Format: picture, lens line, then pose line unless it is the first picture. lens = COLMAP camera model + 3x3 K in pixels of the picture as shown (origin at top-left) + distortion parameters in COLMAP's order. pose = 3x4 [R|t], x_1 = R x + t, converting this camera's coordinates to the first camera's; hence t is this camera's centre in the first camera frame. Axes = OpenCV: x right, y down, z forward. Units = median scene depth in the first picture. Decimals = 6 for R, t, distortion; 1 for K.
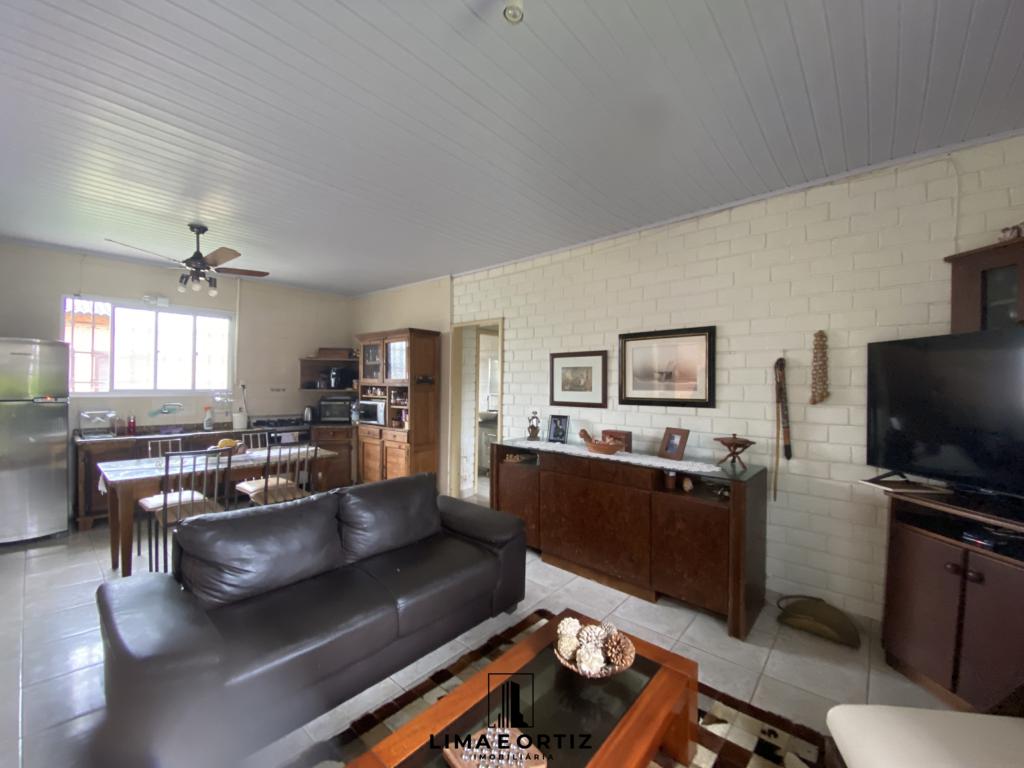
lens RADIAL K [[409.9, 0, 512.0], [0, 409.9, 384.0], [0, 0, 1]] dist [0.046141, -0.033436]
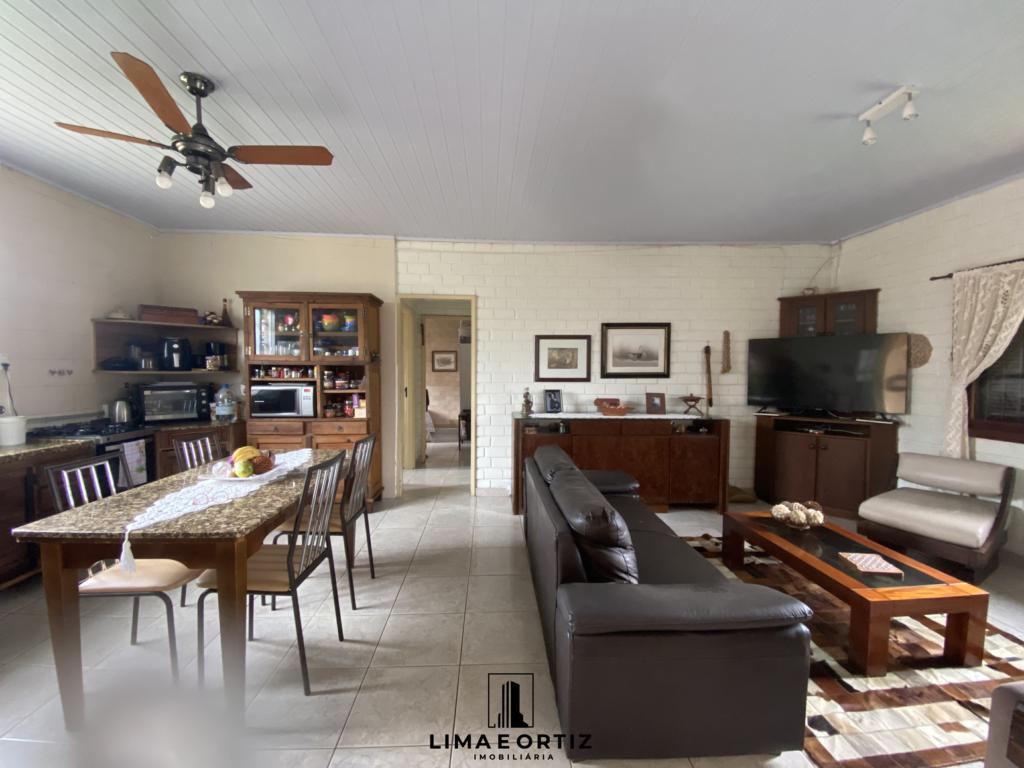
lens RADIAL K [[409.9, 0, 512.0], [0, 409.9, 384.0], [0, 0, 1]] dist [0.046141, -0.033436]
pose [[0.721059, -0.029318, 0.692253, -0.798217], [0.004043, 0.999265, 0.038110, 0.017088], [-0.692862, -0.024681, 0.720648, 0.267495]]
